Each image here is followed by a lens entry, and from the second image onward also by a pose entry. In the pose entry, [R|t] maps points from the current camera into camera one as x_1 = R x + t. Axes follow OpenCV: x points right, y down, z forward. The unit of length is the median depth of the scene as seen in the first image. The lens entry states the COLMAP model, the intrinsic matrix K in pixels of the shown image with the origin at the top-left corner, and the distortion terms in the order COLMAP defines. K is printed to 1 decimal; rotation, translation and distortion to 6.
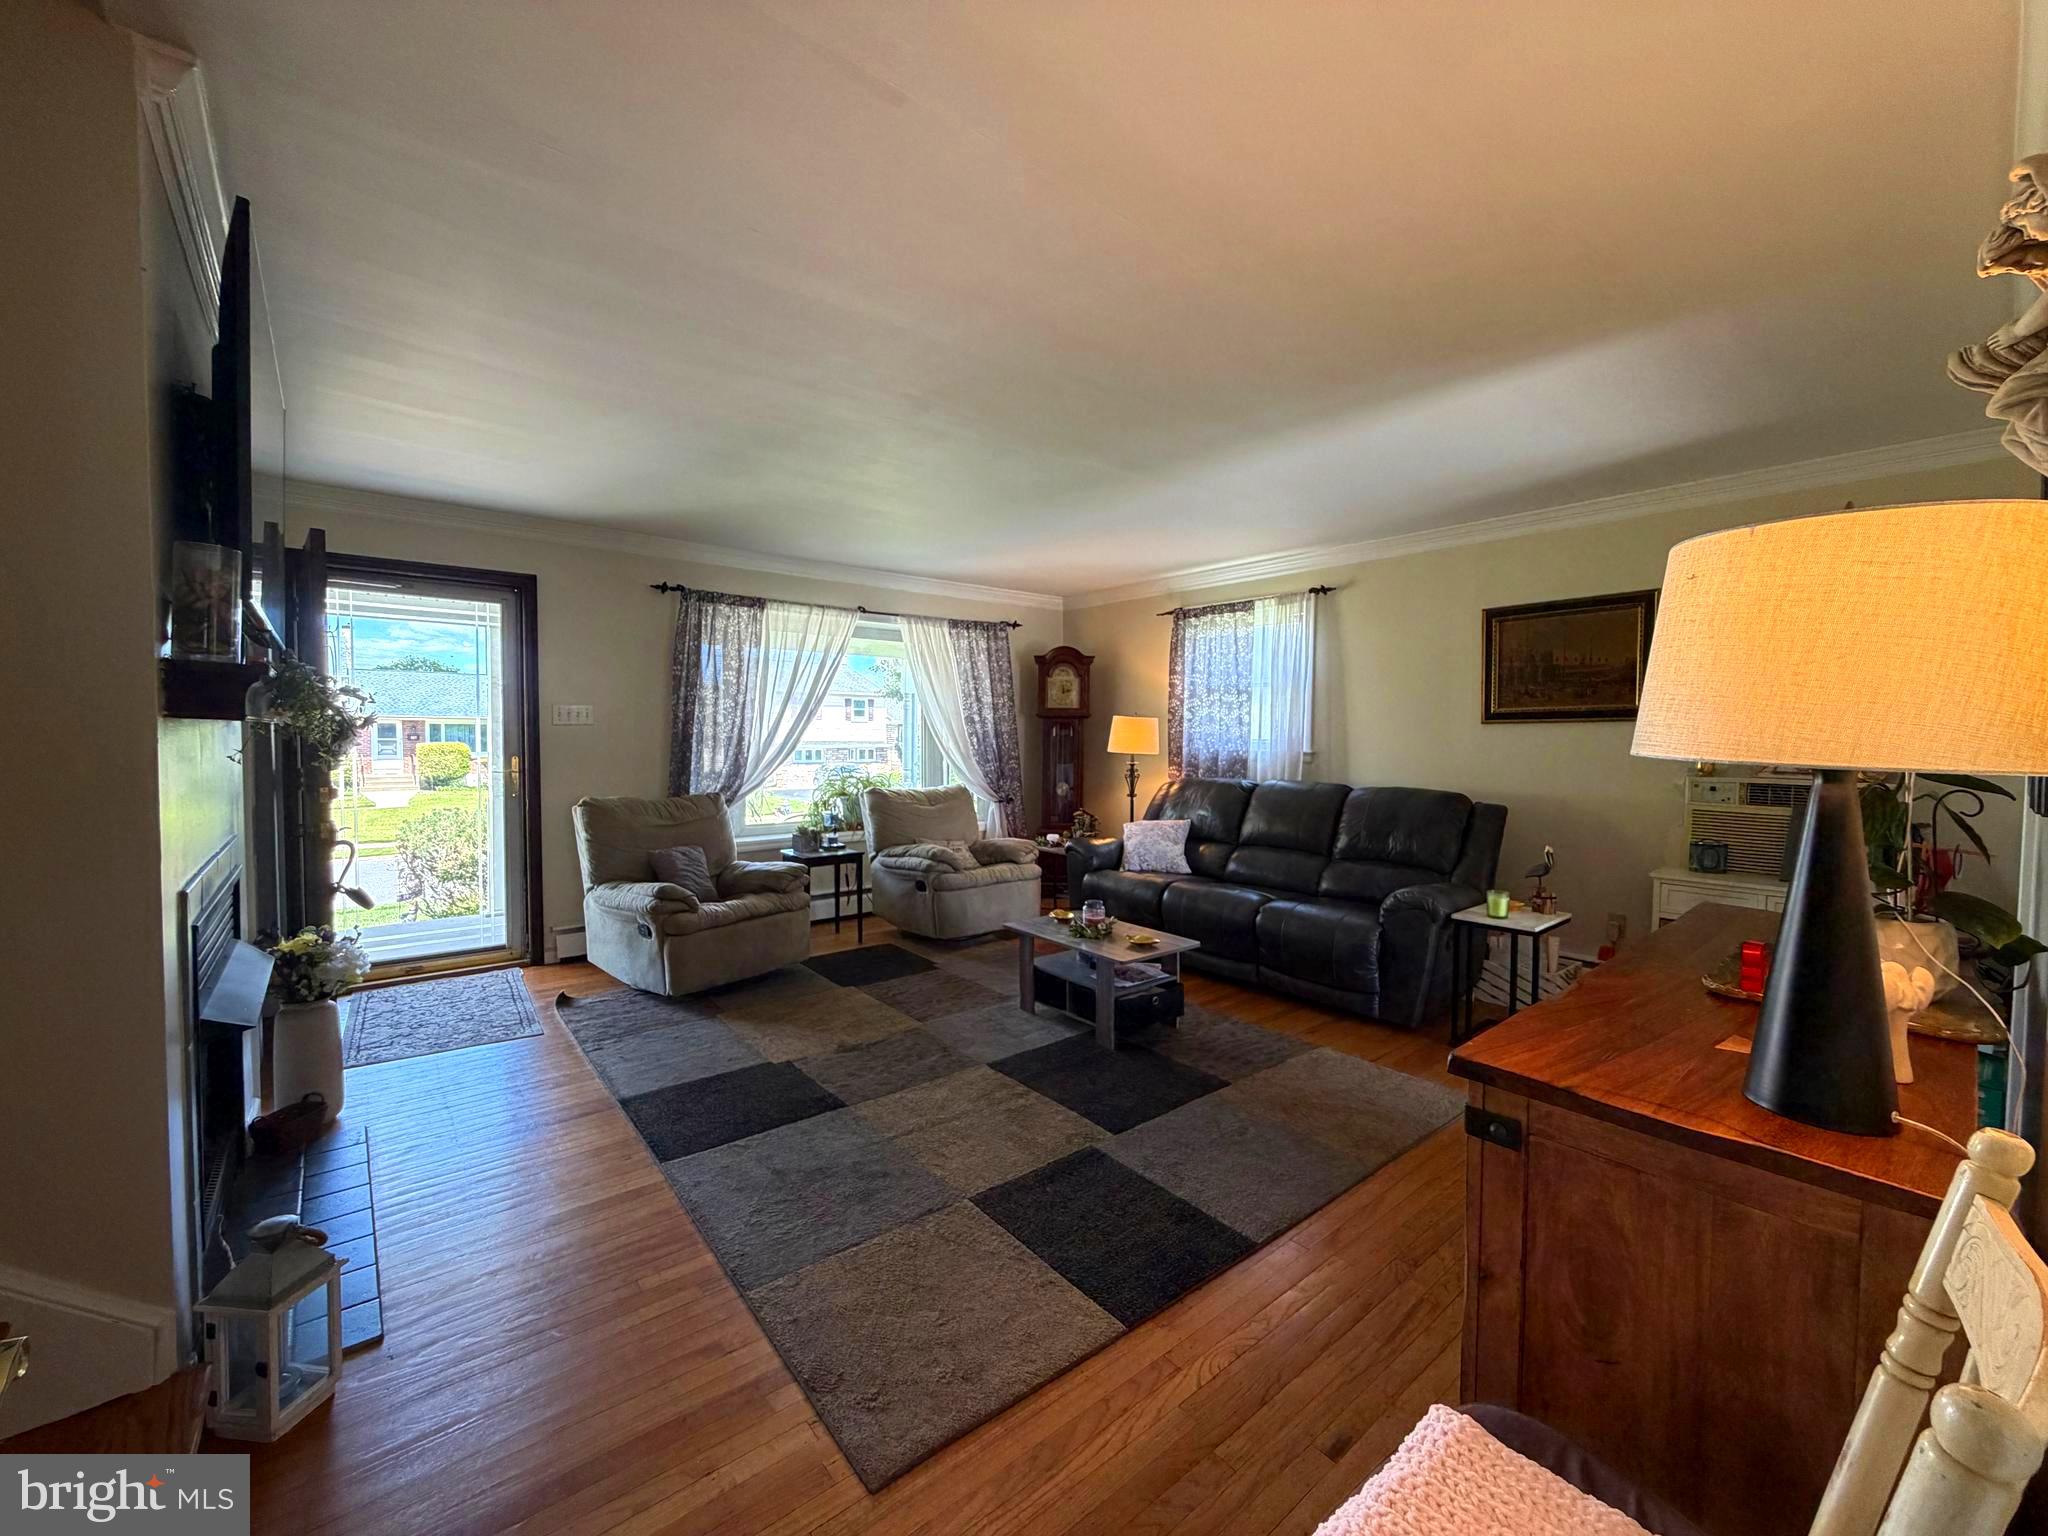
lens RADIAL K [[817.0, 0, 1017.3], [0, 817.0, 769.0], [0, 0, 1]] dist [0.000038, 0.000378]
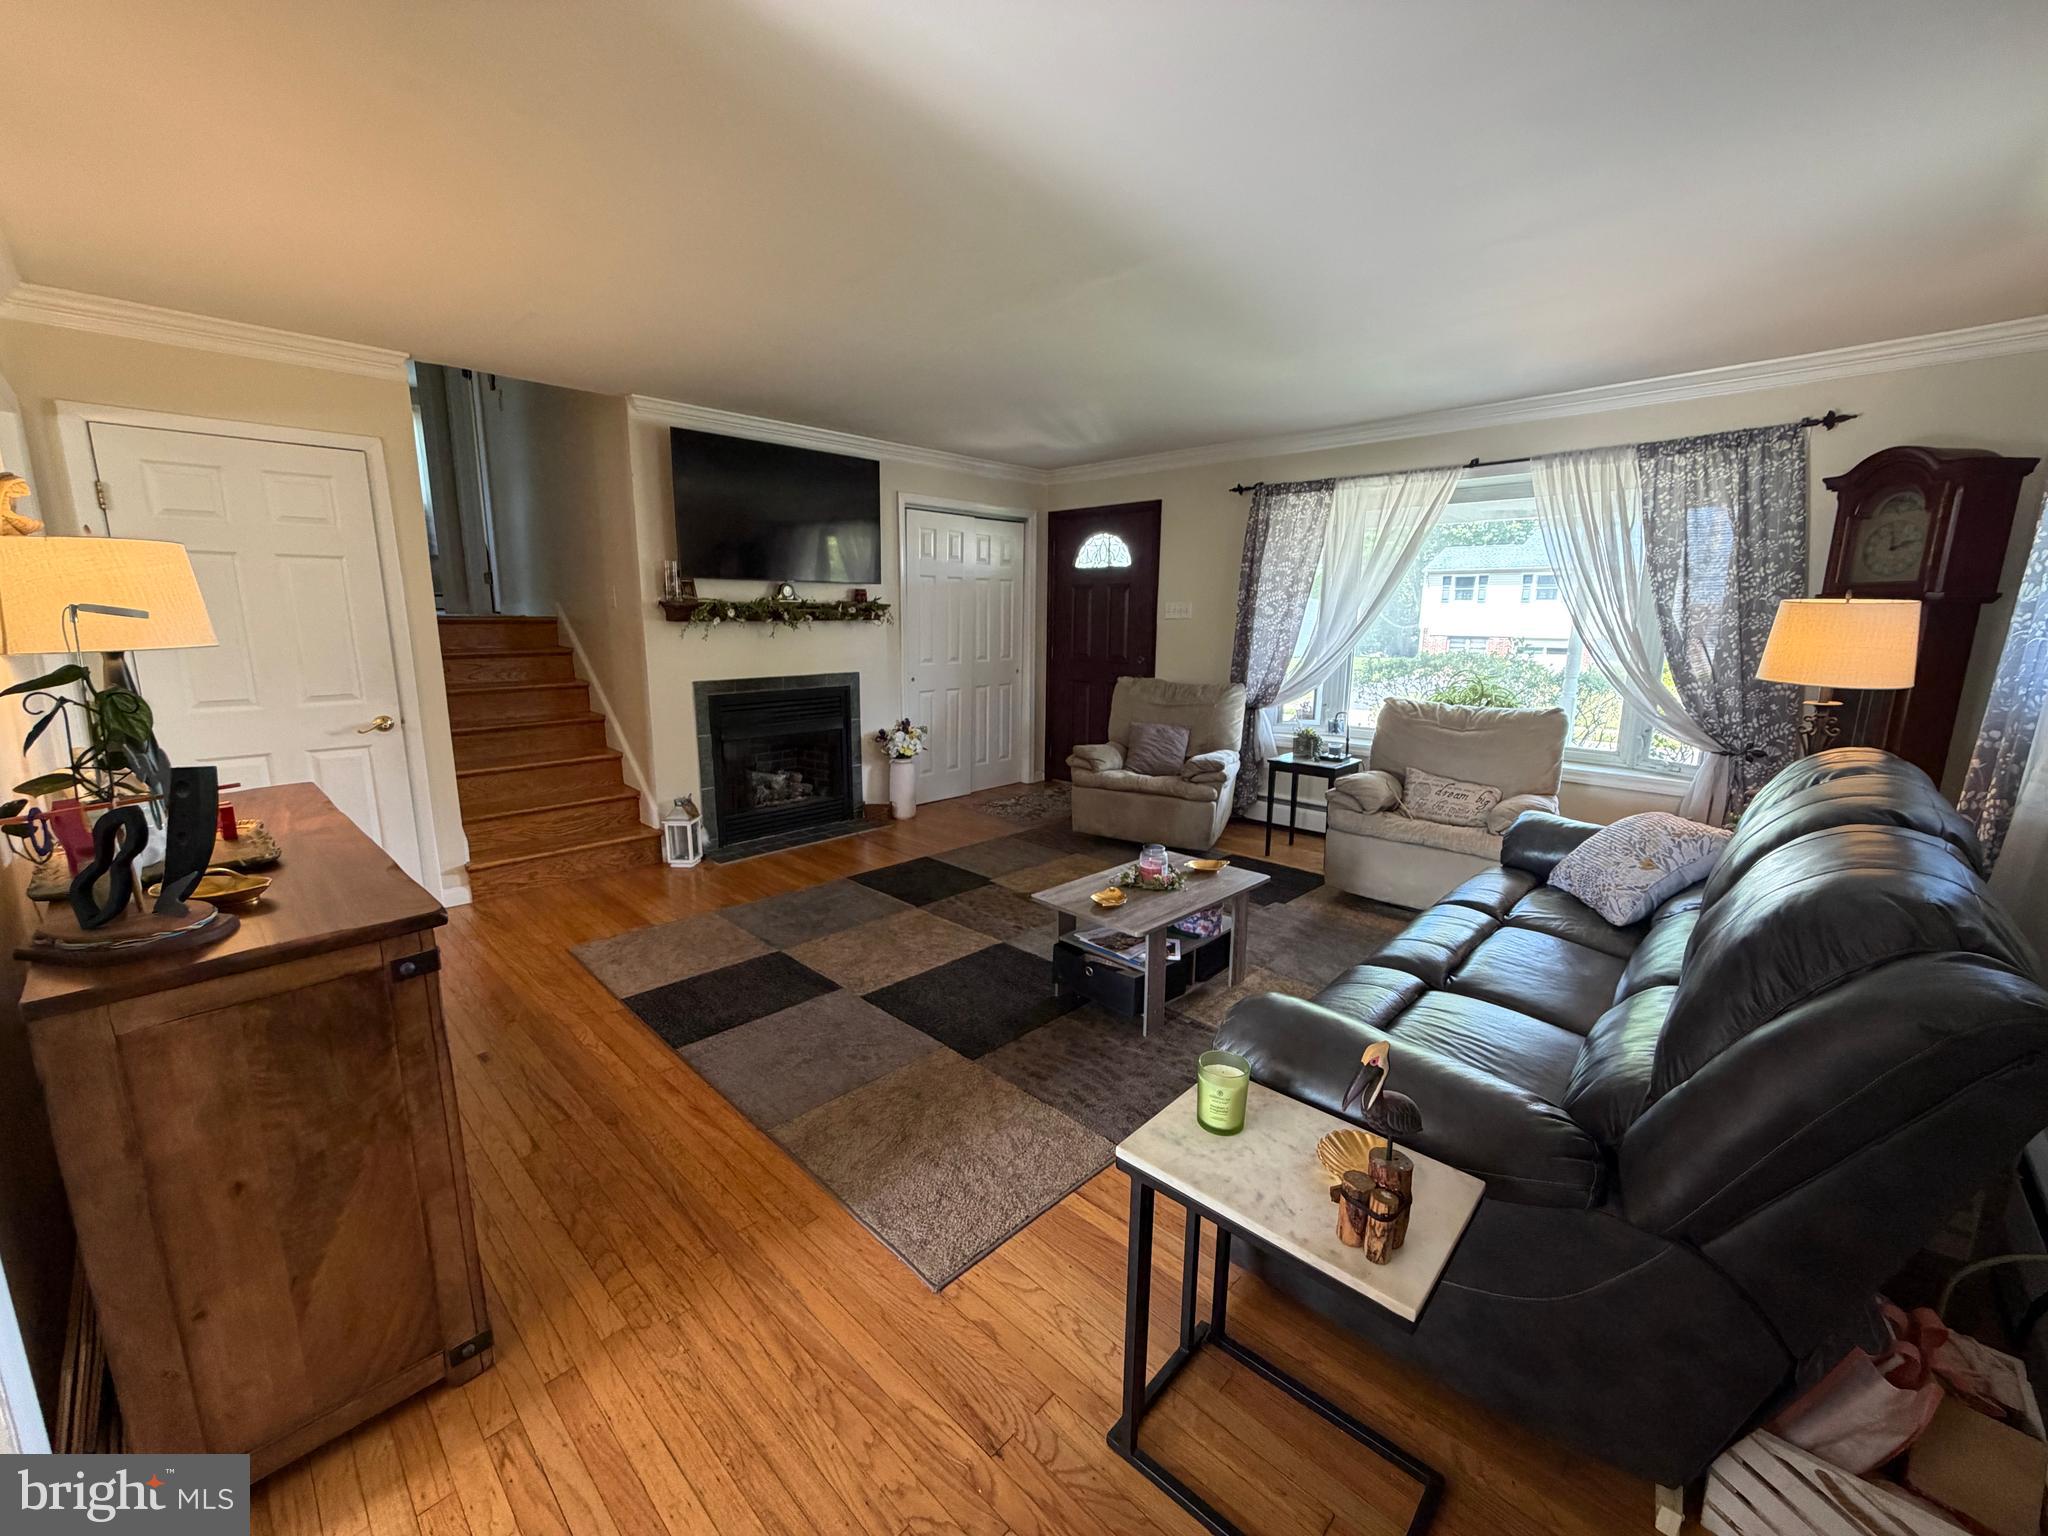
lens RADIAL K [[817.0, 0, 1017.1], [0, 817.0, 768.6], [0, 0, 1]] dist [0.000038, 0.000378]
pose [[0.110173, 0.181415, -0.977216, 0.628478], [-0.048016, 0.983024, 0.177080, -0.035614], [0.992752, 0.027412, 0.117014, 0.571998]]
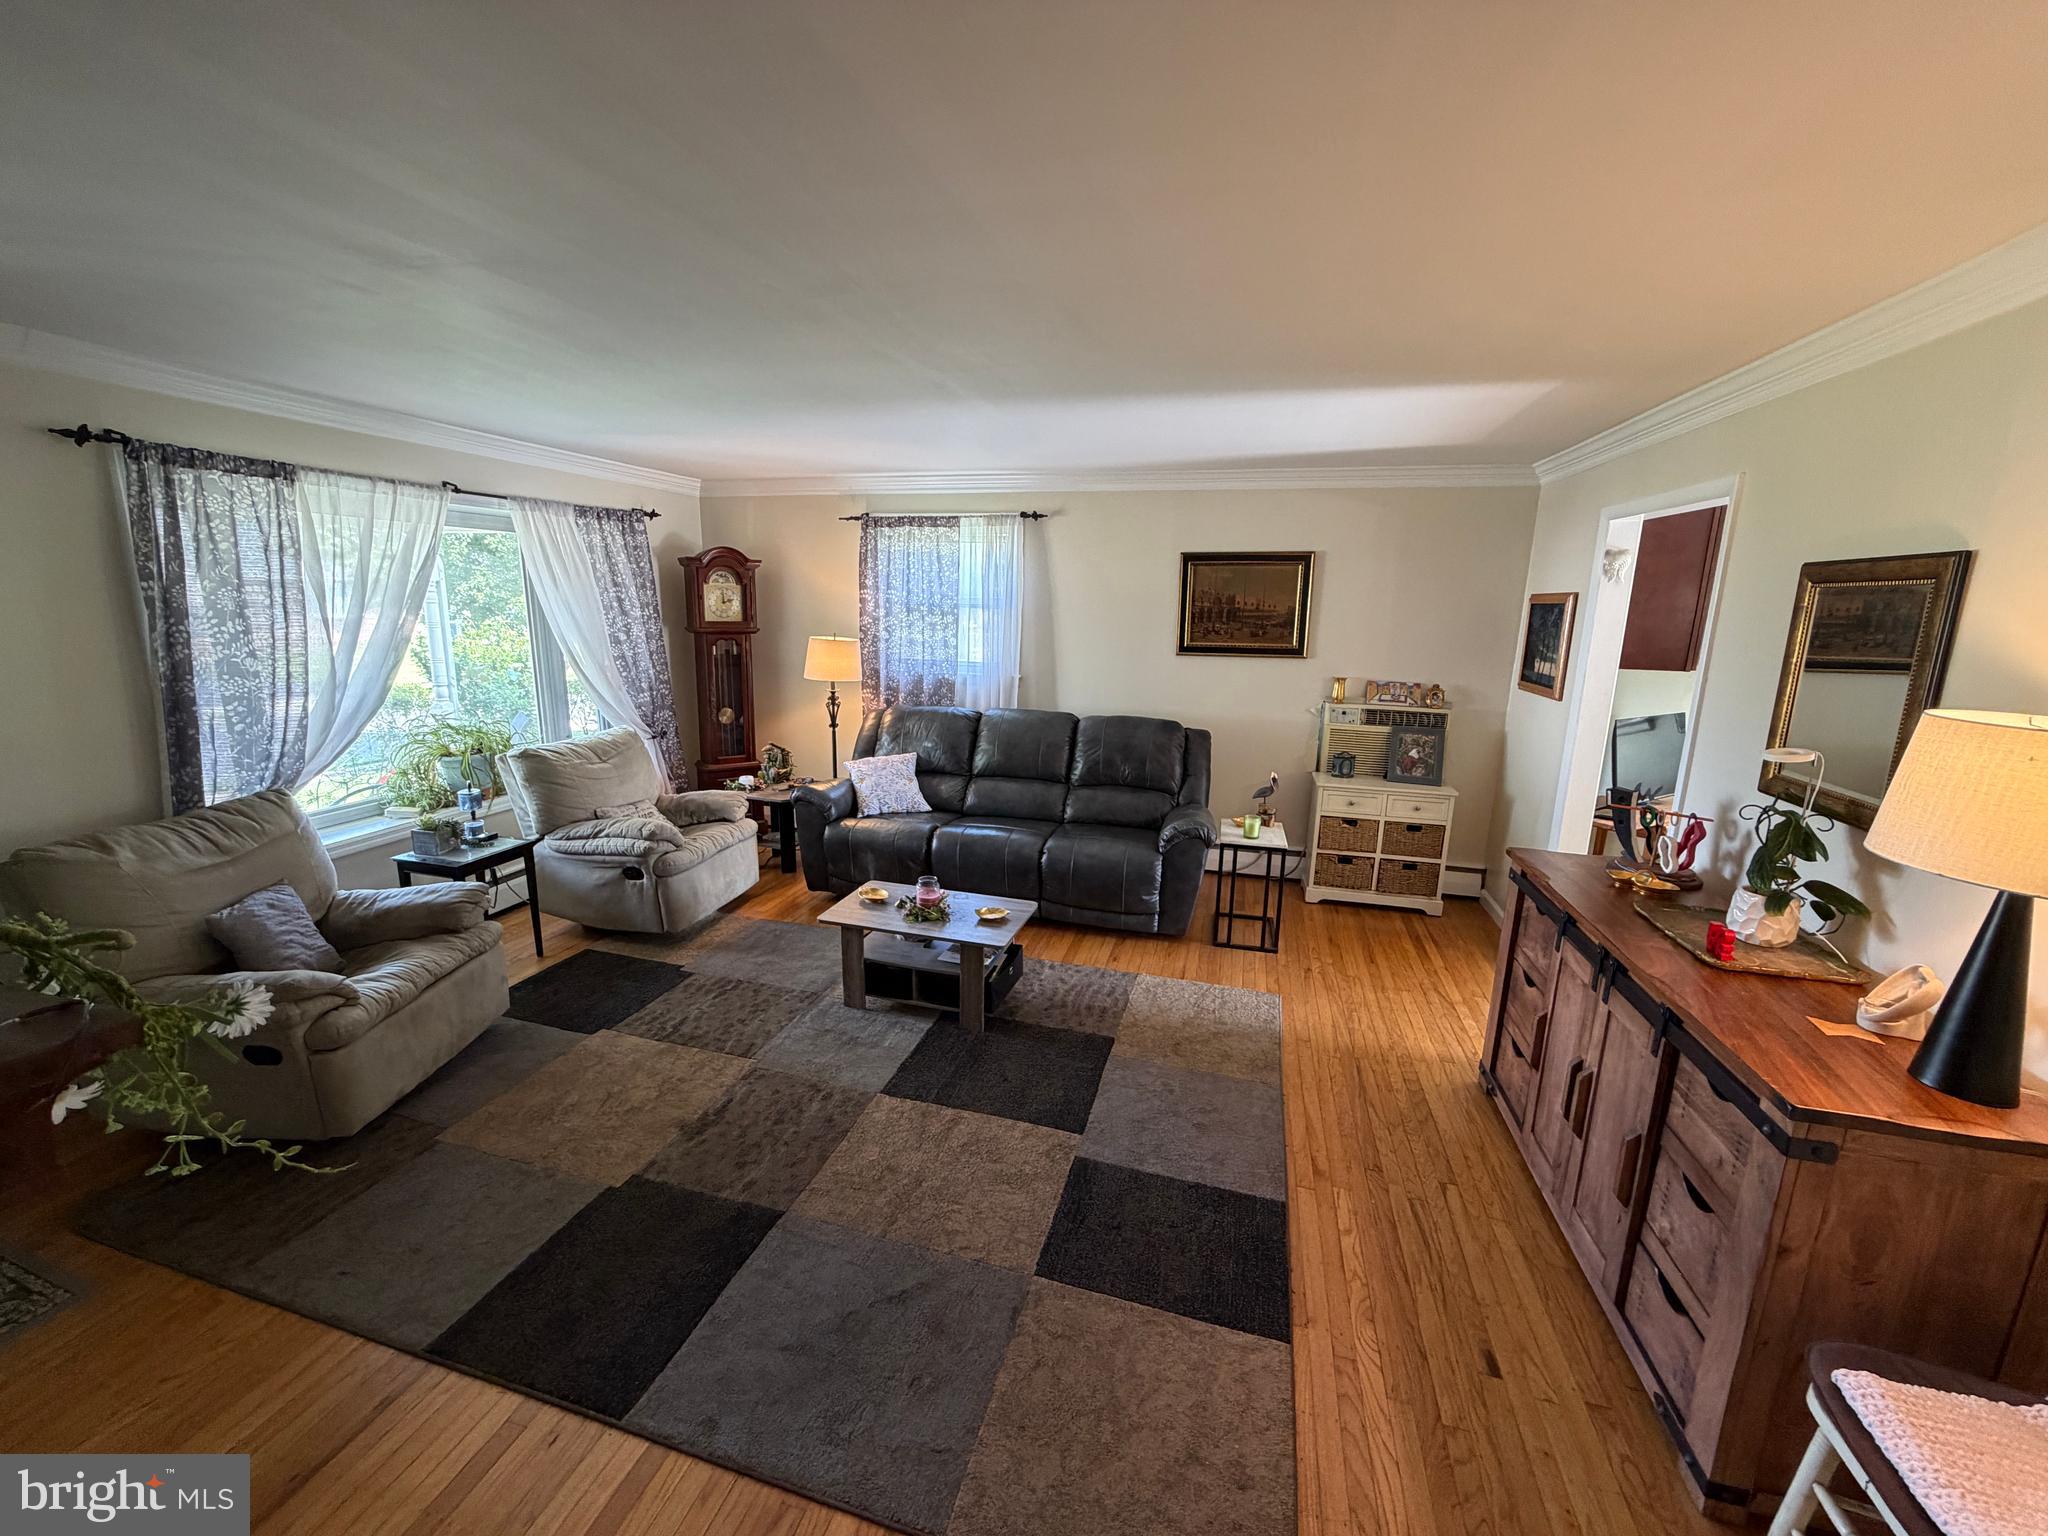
lens RADIAL K [[817.0, 0, 1019.6], [0, 817.0, 767.9], [0, 0, 1]] dist [0.000038, 0.000378]
pose [[0.817546, -0.106391, 0.565950, -0.243655], [0.009305, 0.985098, 0.171743, -0.087134], [-0.575788, -0.135142, 0.806353, 0.160875]]
